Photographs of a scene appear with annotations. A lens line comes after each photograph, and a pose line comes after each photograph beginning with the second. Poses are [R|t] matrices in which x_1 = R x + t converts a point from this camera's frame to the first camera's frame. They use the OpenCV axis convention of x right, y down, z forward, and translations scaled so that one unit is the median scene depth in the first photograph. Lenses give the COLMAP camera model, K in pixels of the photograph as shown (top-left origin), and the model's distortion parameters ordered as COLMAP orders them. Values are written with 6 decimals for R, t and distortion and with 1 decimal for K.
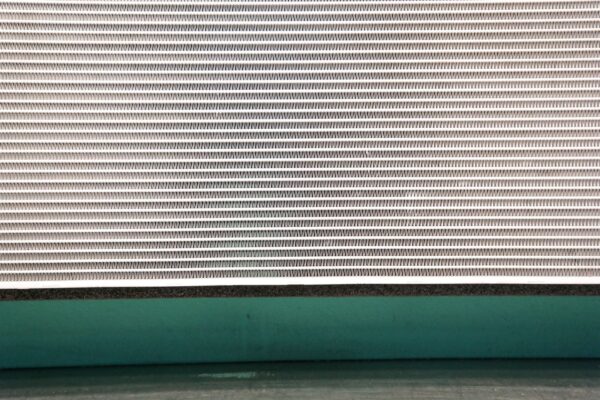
lens RADIAL K [[1420.0, 0, 300.0], [0, 1420.0, 200.1], [0, 0, 1]] dist [0.573984, 0.000000]
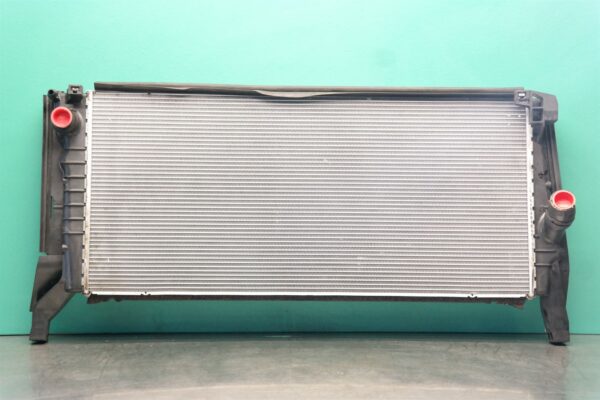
lens RADIAL K [[1420.0, 0, 300.0], [0, 1420.0, 197.2], [0, 0, 1]] dist [0.573984, 0.000000]
pose [[0.999864, 0.012921, -0.010238, 0.003488], [-0.013007, 0.999880, -0.008356, -0.081402], [0.010129, 0.008488, 0.999913, -1.323329]]
